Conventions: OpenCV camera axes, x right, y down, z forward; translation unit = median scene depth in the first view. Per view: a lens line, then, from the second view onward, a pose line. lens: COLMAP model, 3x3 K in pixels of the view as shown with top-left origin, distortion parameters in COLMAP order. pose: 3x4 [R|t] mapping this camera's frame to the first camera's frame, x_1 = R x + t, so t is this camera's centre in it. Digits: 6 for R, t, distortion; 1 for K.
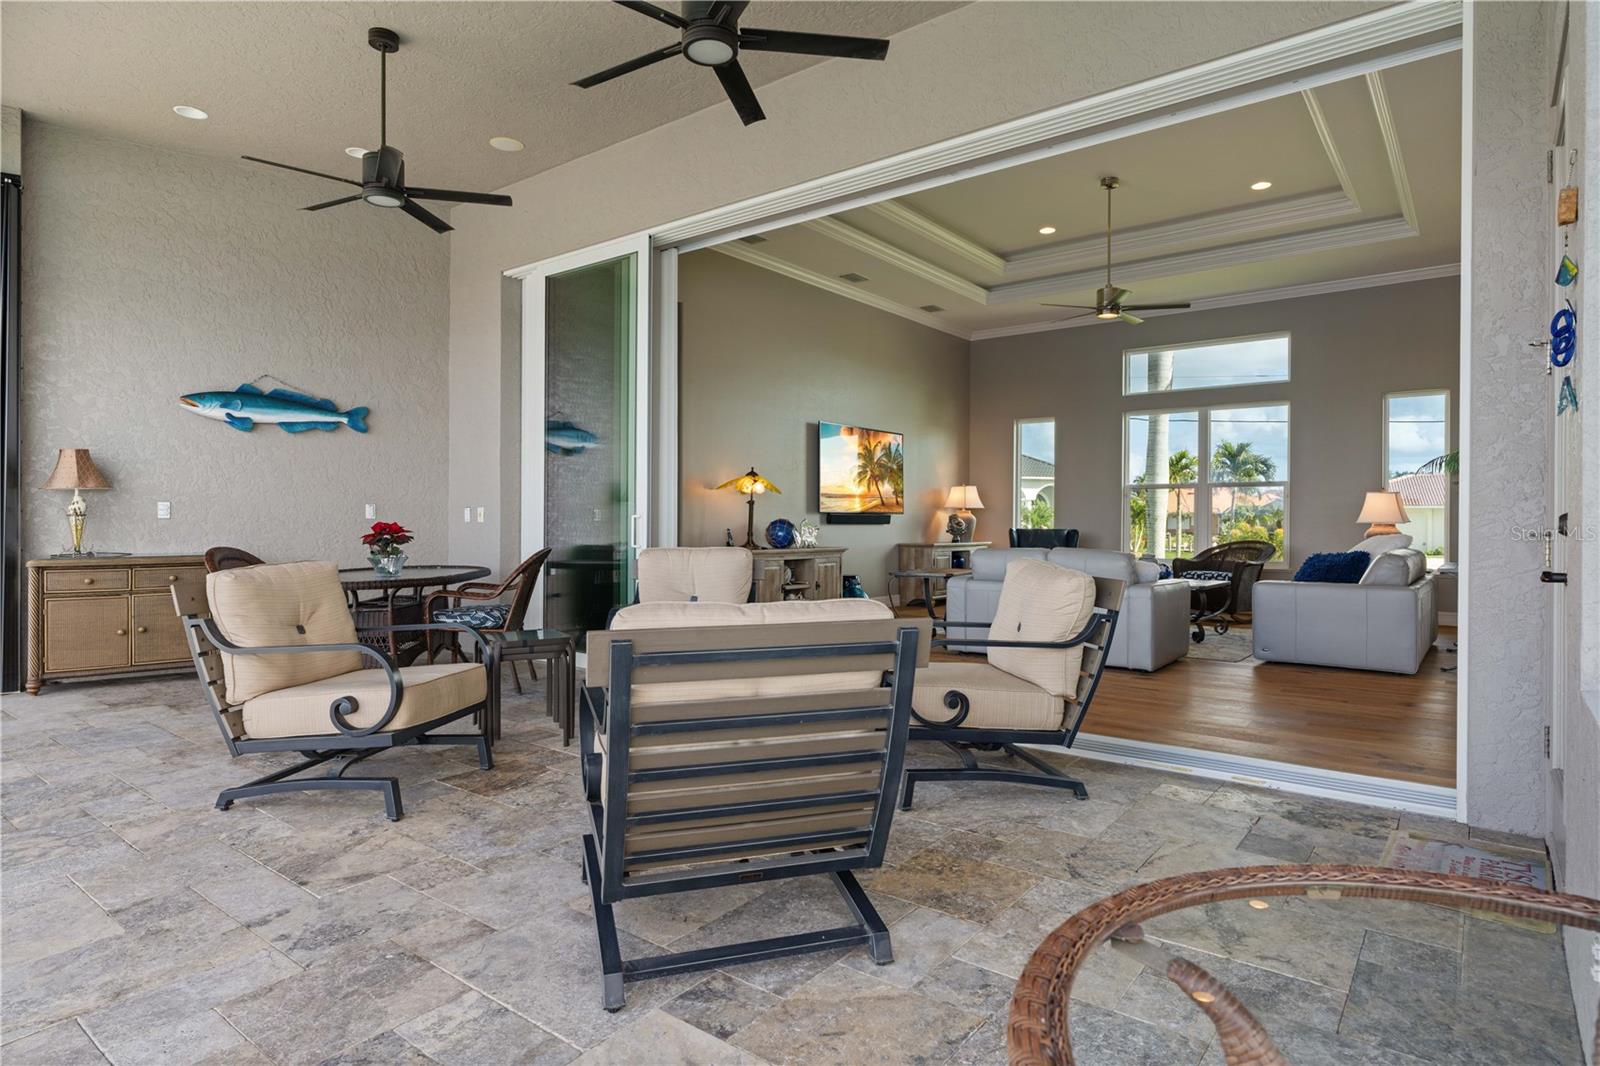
lens RADIAL K [[879.1, 0, 803.8], [0, 879.1, 525.5], [0, 0, 1]] dist [-0.004480, 0.000401]
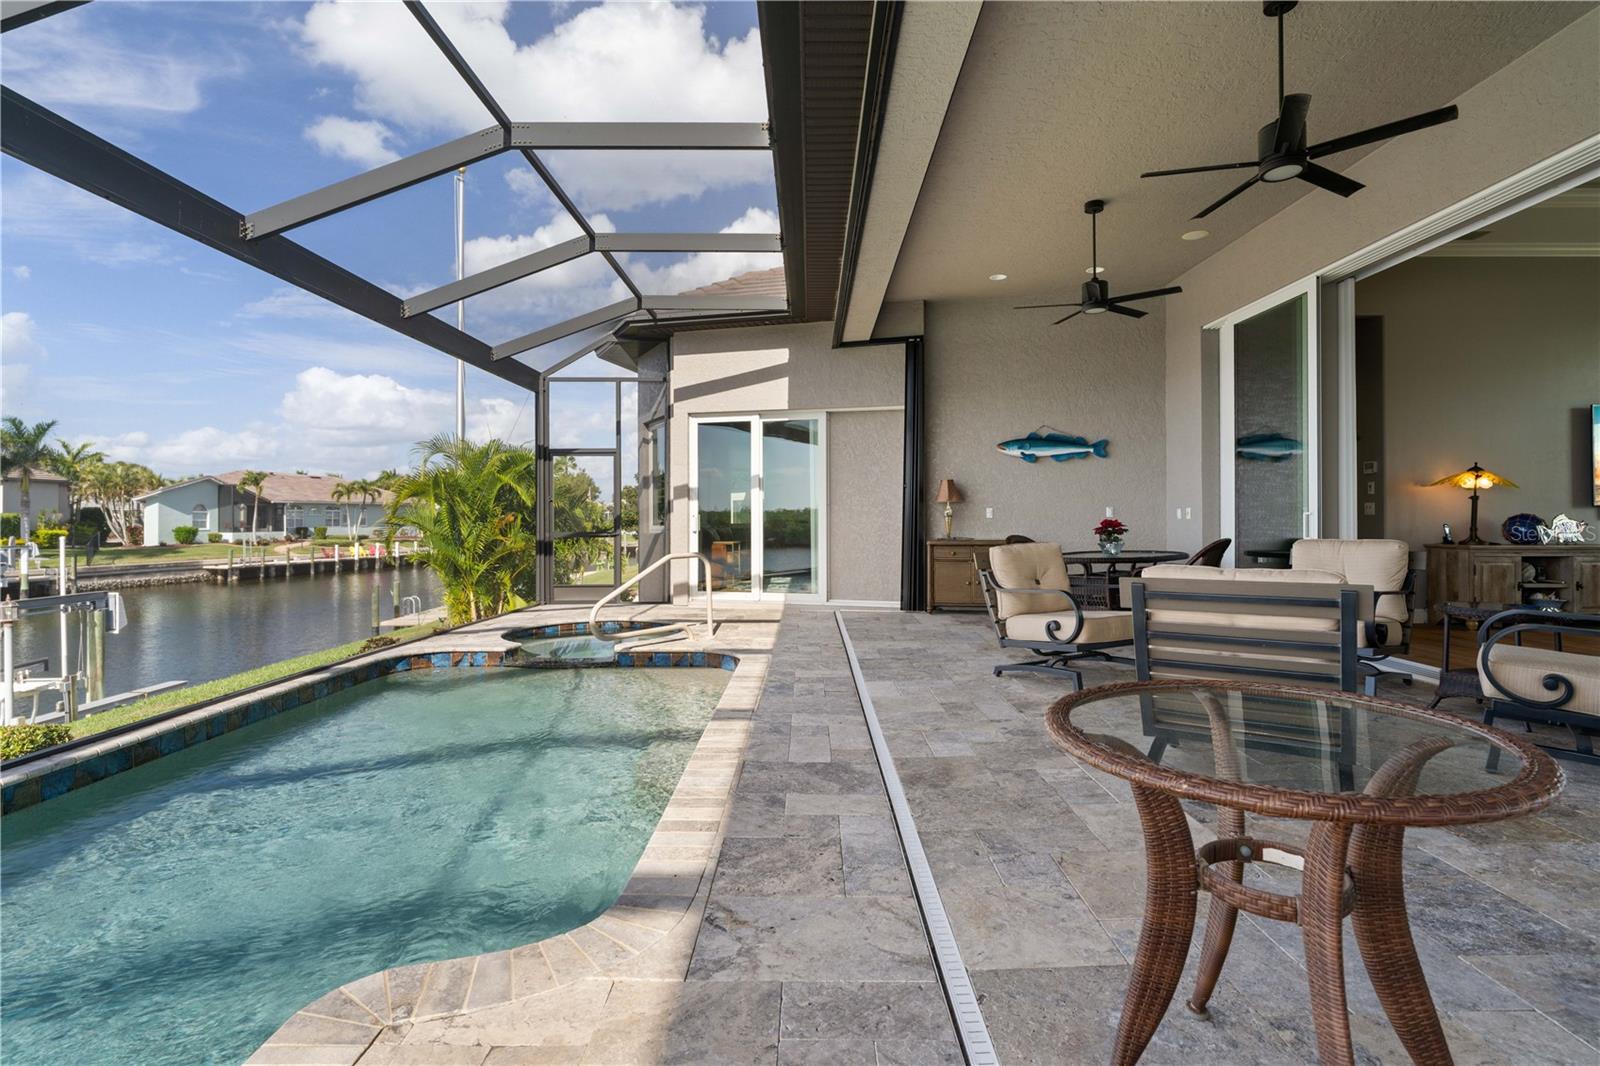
lens RADIAL K [[736.9, 0, 813.4], [0, 736.9, 514.2], [0, 0, 1]] dist [-0.000914, -0.000204]
pose [[0.620323, -0.010985, -0.784269, 0.163616], [0.002070, 0.999921, -0.012368, 0.001508], [0.784344, 0.006048, 0.620297, -0.136832]]
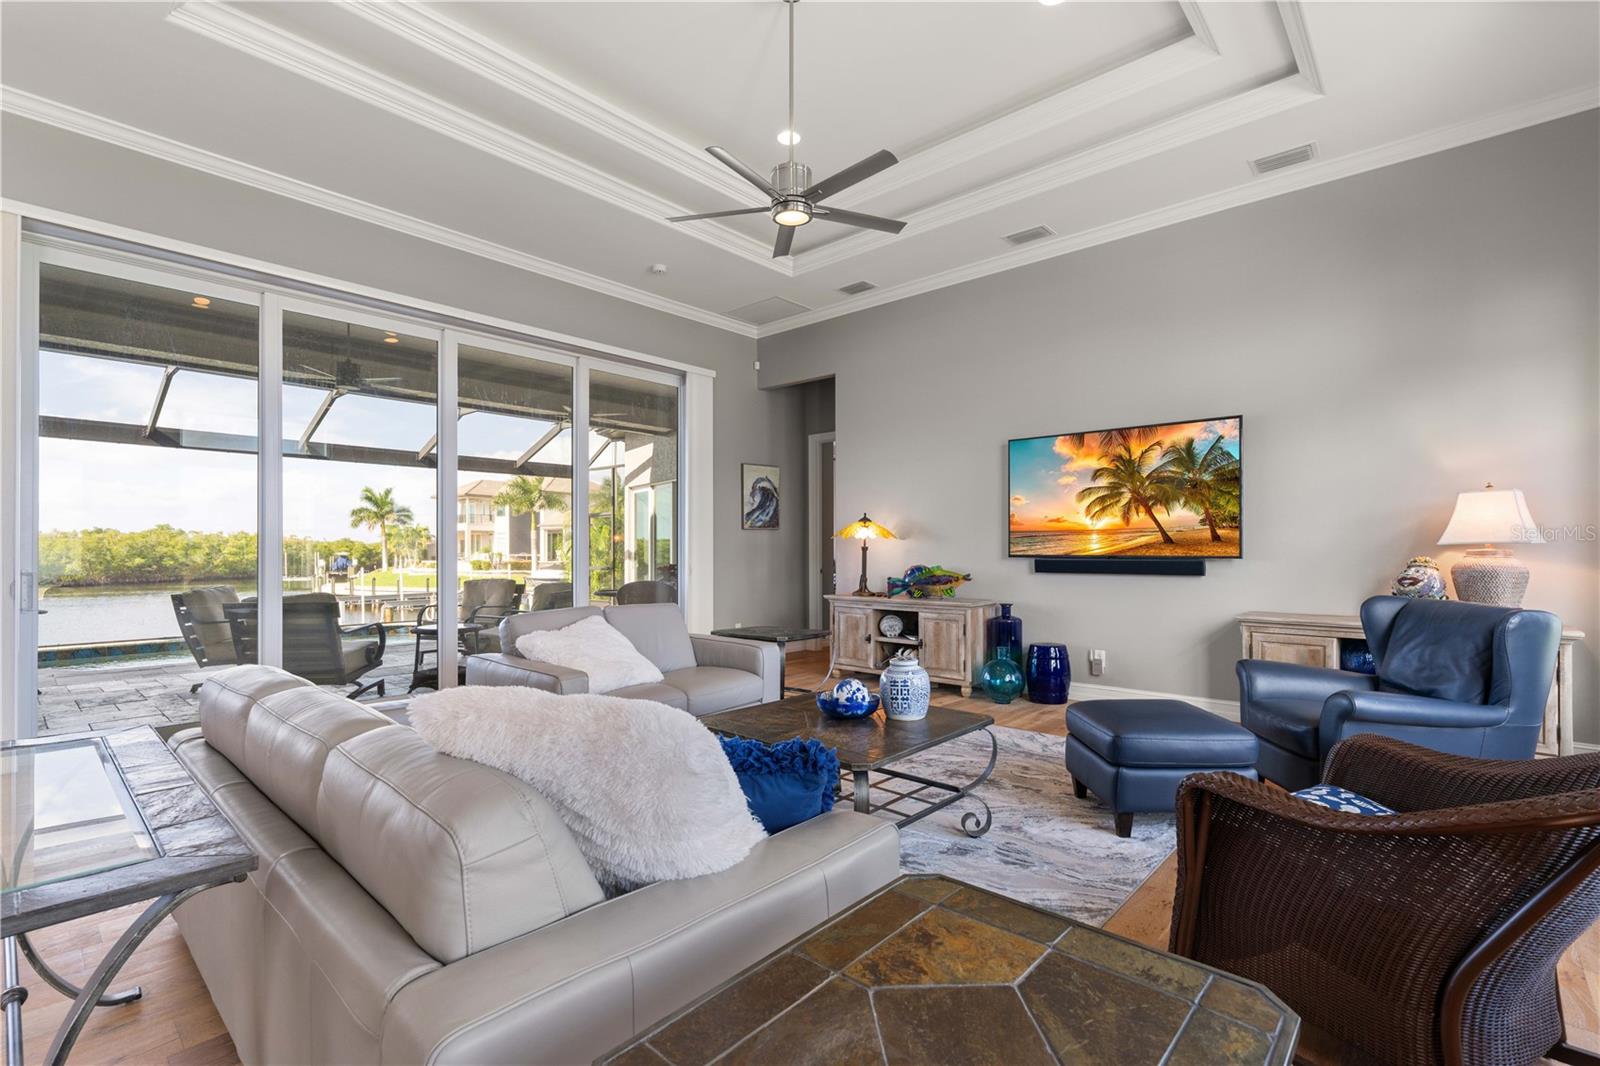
lens RADIAL K [[731.3, 0, 800.8], [0, 731.3, 546.2], [0, 0, 1]] dist [-0.005076, -0.000386]
pose [[-0.062060, -0.009730, -0.998025, 0.970994], [-0.000899, 0.999953, -0.009692, -0.026170], [0.998072, 0.000296, -0.062066, 1.229724]]
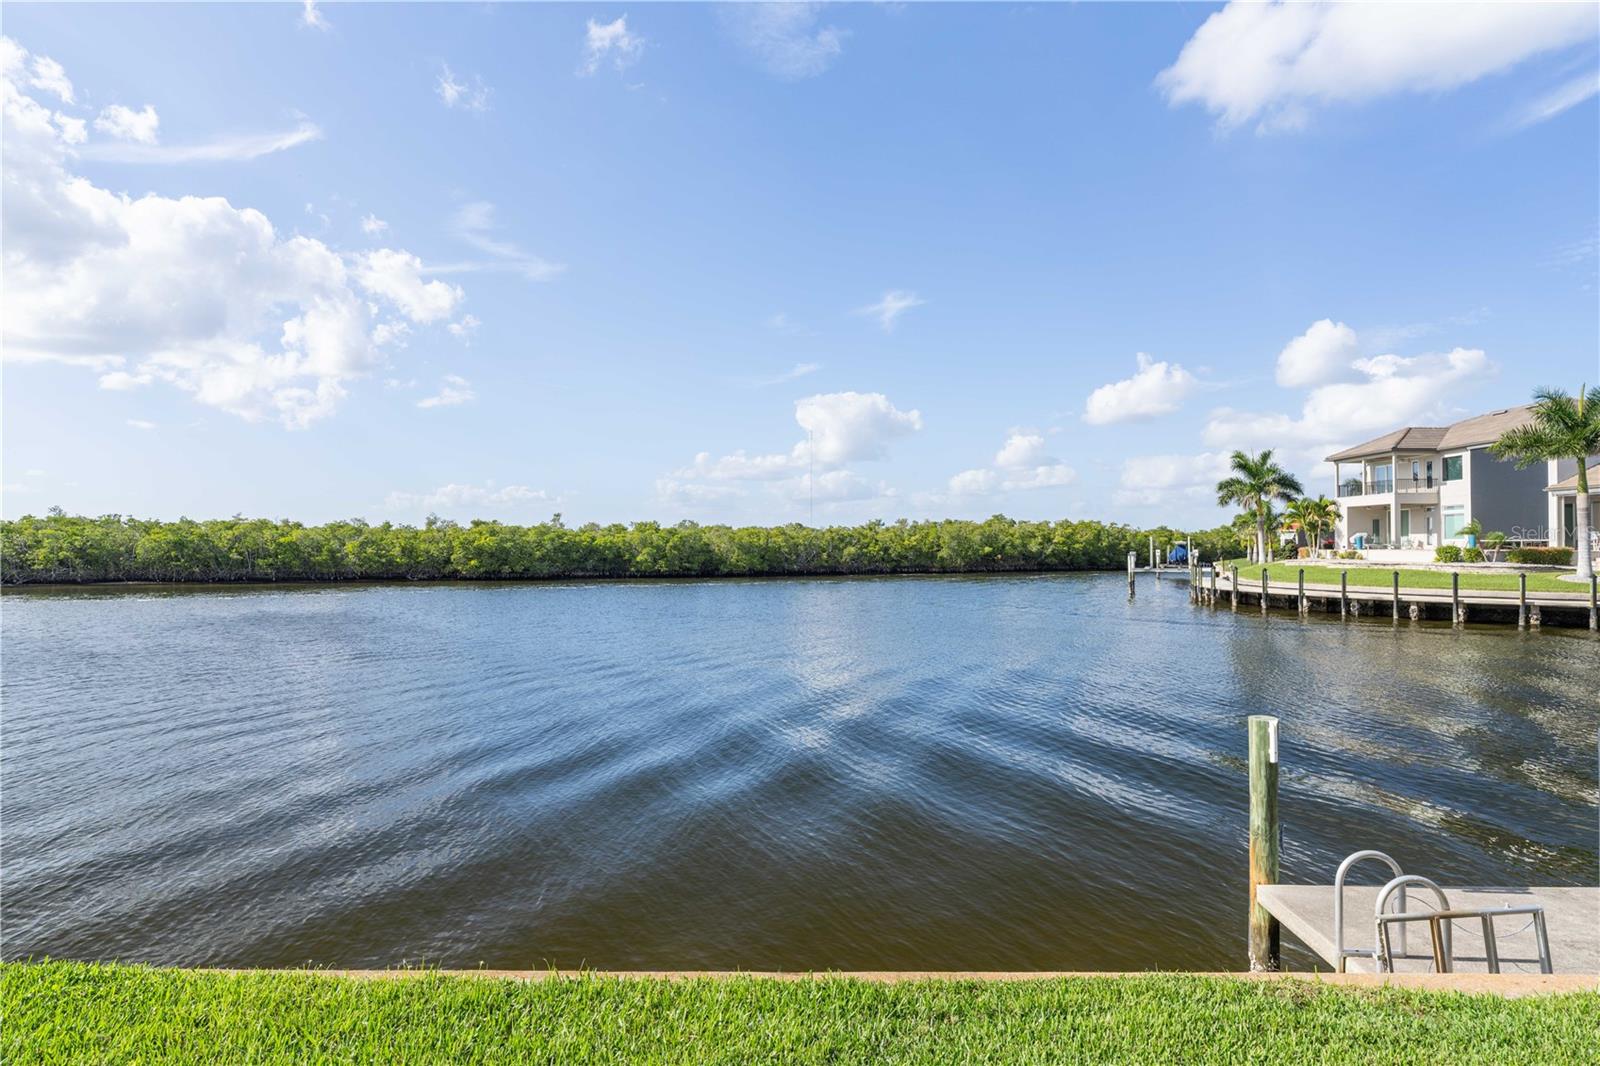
lens RADIAL K [[855.5, 0, 797.5], [0, 855.5, 535.6], [0, 0, 1]] dist [-0.001003, -0.000253]
pose [[-0.826108, -0.014440, -0.563327, -0.092399], [-0.008264, 0.999875, -0.013513, 0.127144], [0.563451, -0.006508, -0.826124, -1.019098]]
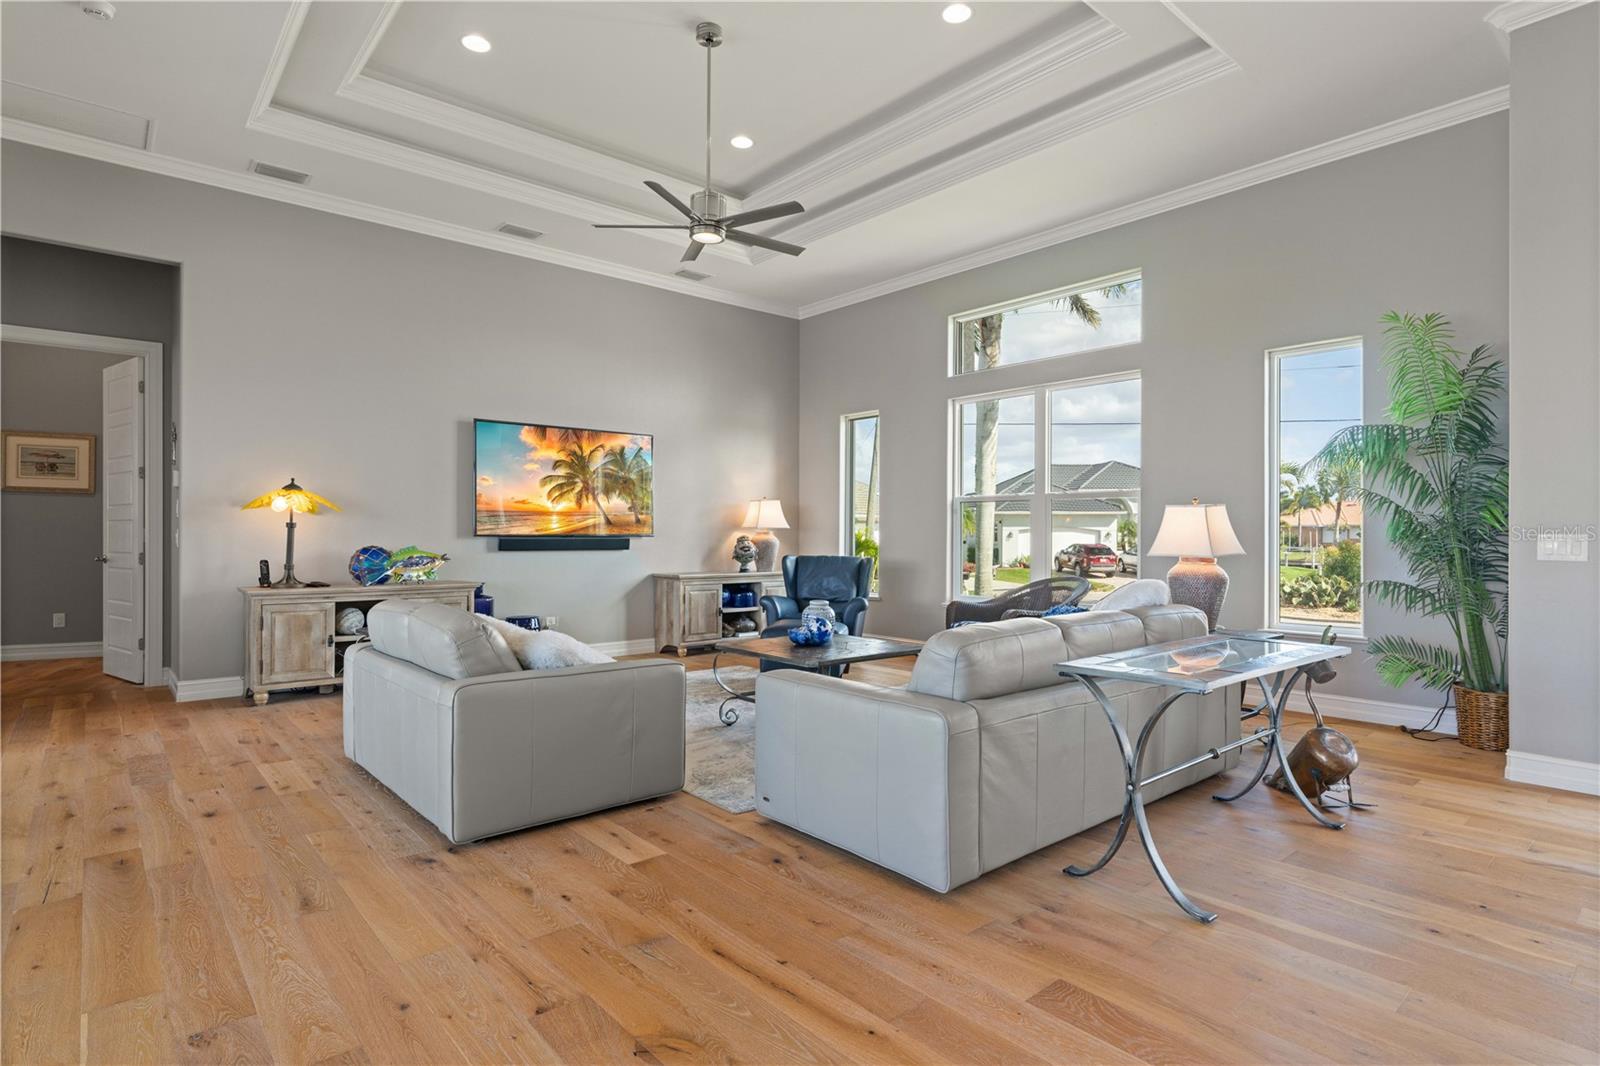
lens RADIAL K [[814.6, 0, 799.2], [0, 814.6, 535.2], [0, 0, 1]] dist [-0.000217, 0.000024]
pose [[0.981999, -0.000256, -0.188888, 0.627445], [0.000116, 1.000000, -0.000755, -0.021904], [0.188888, 0.000719, 0.981998, 0.498596]]
